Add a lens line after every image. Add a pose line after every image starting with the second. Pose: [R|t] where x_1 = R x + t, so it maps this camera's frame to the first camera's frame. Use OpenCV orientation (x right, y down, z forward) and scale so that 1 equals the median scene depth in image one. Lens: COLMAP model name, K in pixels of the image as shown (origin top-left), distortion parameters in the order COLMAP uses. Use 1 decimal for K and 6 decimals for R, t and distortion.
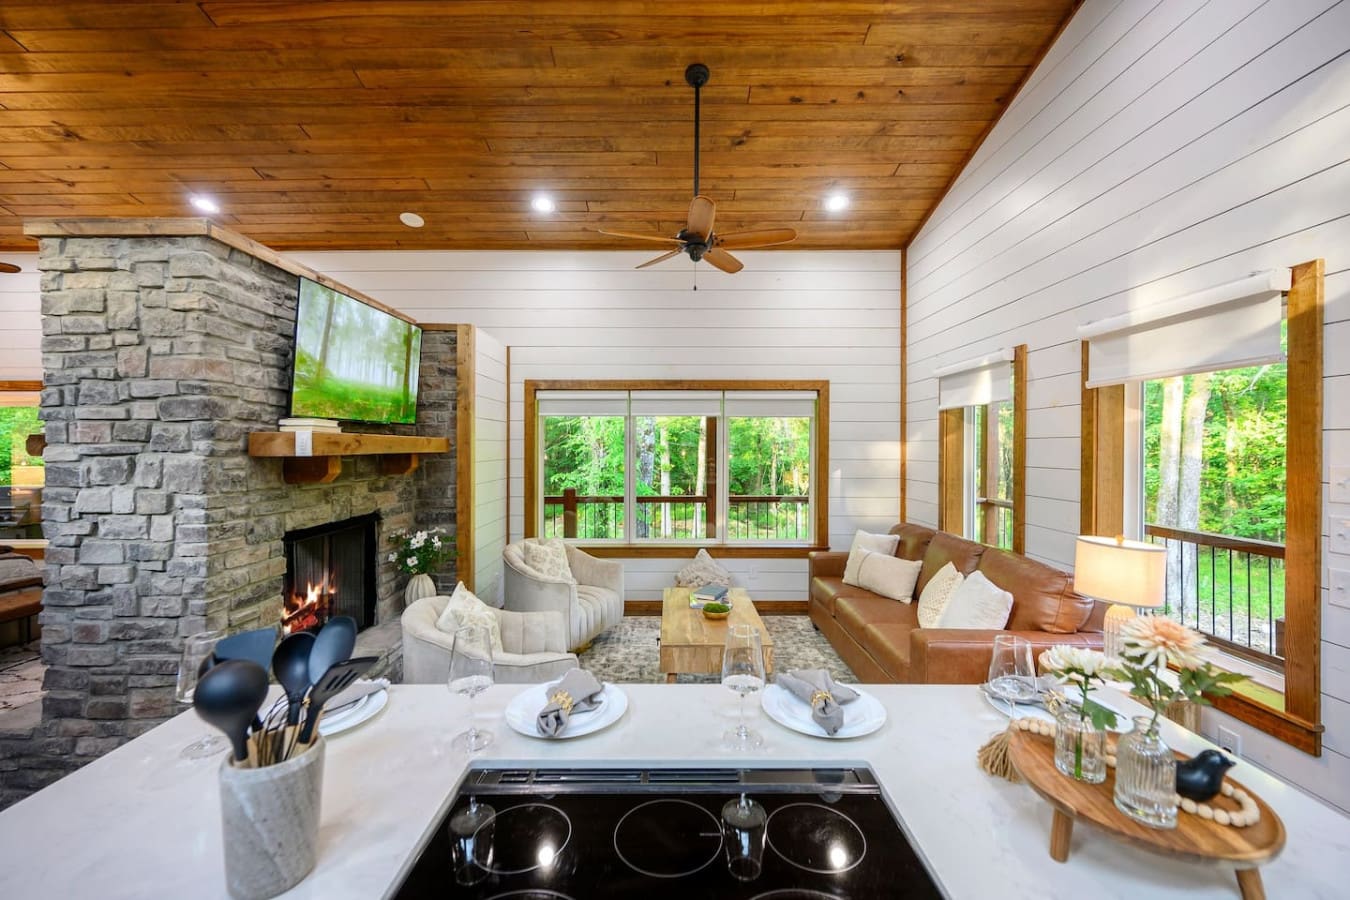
lens RADIAL K [[538.3, 0, 675.0], [0, 538.3, 450.0], [0, 0, 1]] dist [-0.000657, 0.000161]
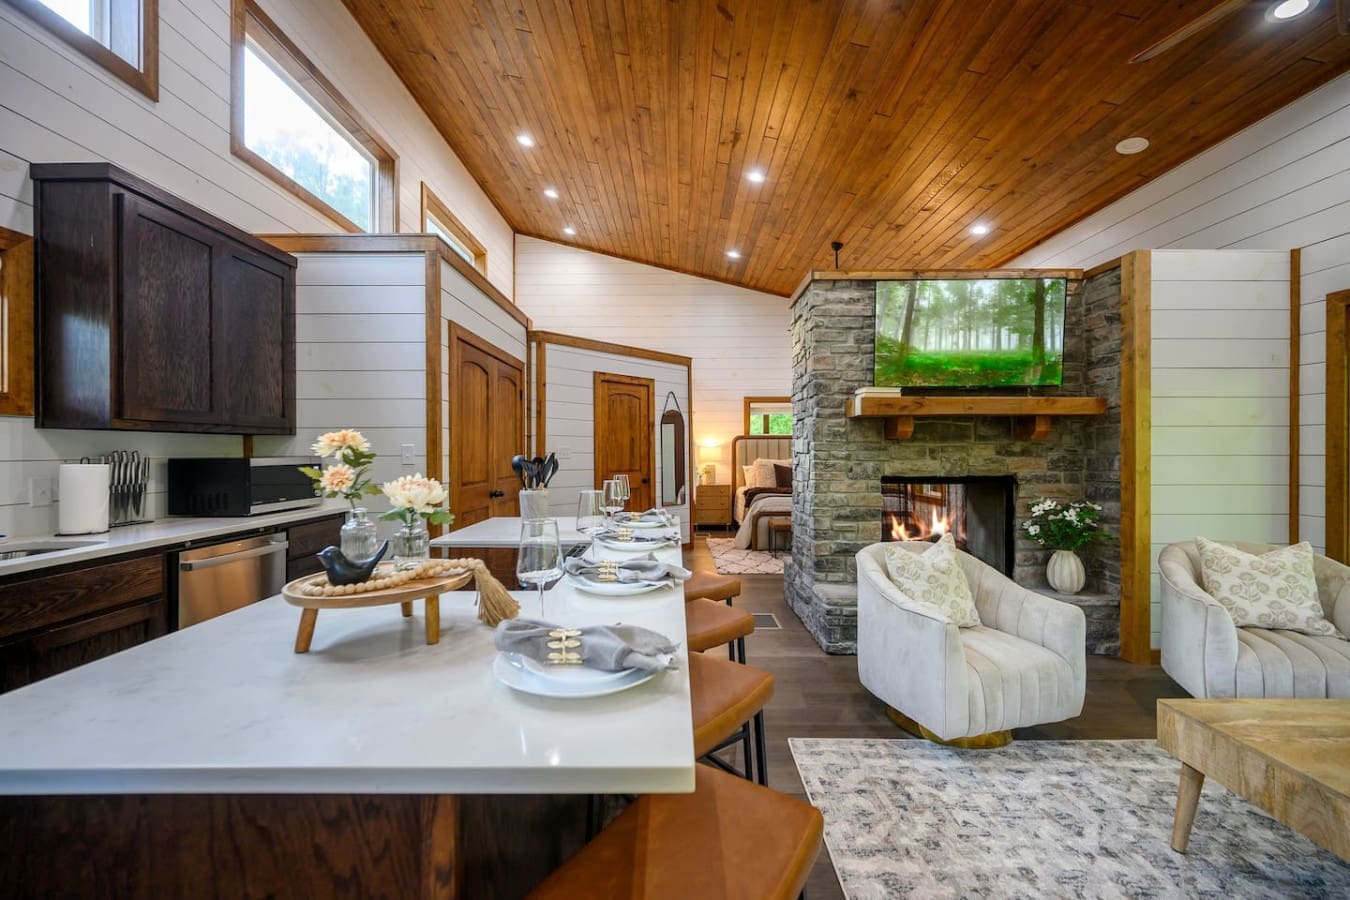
lens RADIAL K [[538.3, 0, 675.0], [0, 538.3, 450.0], [0, 0, 1]] dist [-0.000657, 0.000161]
pose [[-0.005897, 0.000183, -0.999983, 0.568227], [-0.005816, 0.999983, 0.000217, 0.085696], [0.999966, 0.005817, -0.005895, 0.459798]]
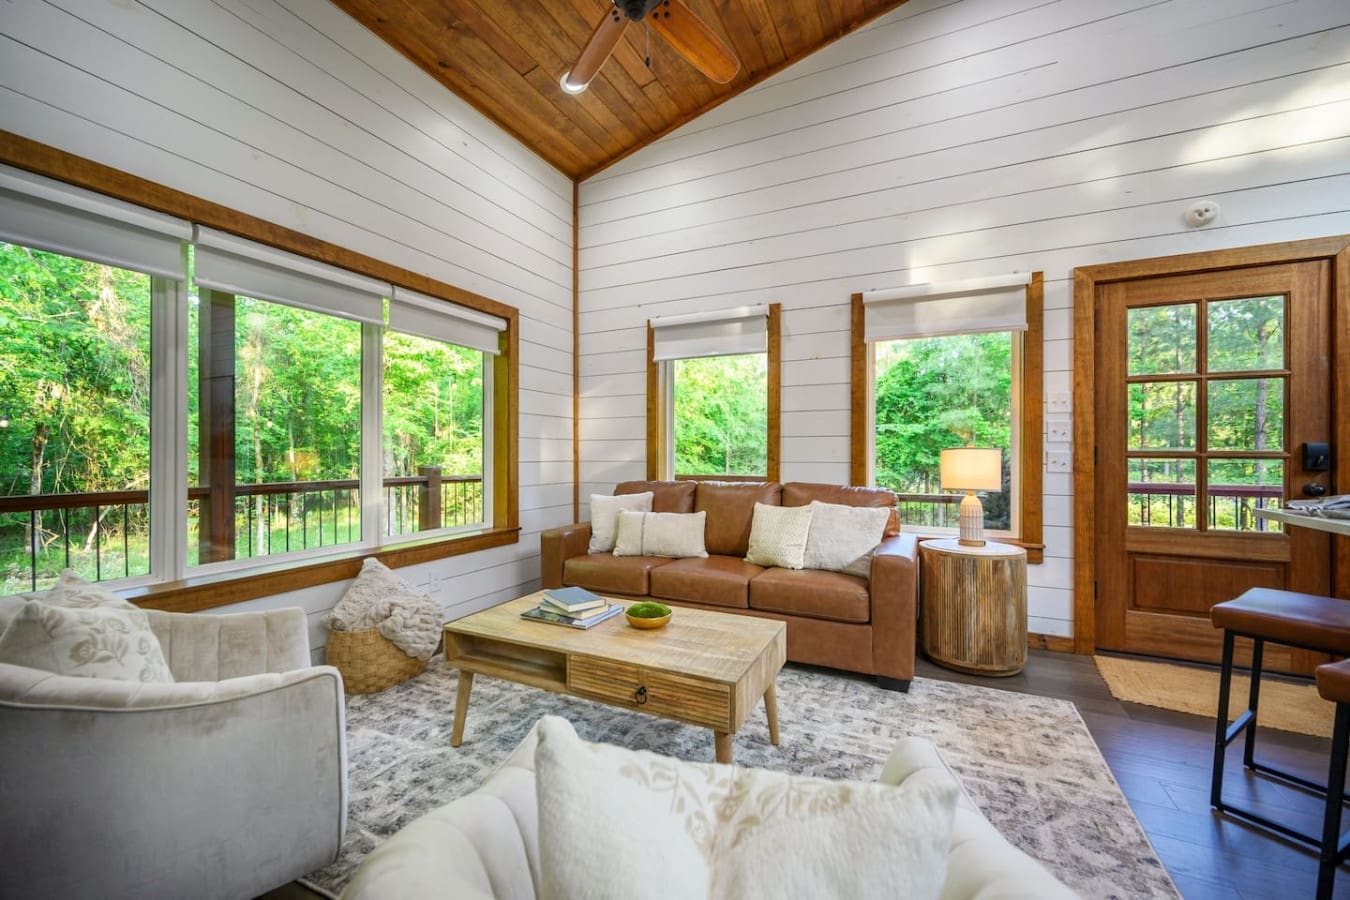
lens RADIAL K [[542.4, 0, 670.7], [0, 542.4, 452.4], [0, 0, 1]] dist [-0.002349, -0.000141]
pose [[0.442004, 0.002997, 0.897008, -0.525972], [0.006022, 0.999962, -0.006308, 0.136269], [-0.896993, 0.008190, 0.441969, 0.805343]]
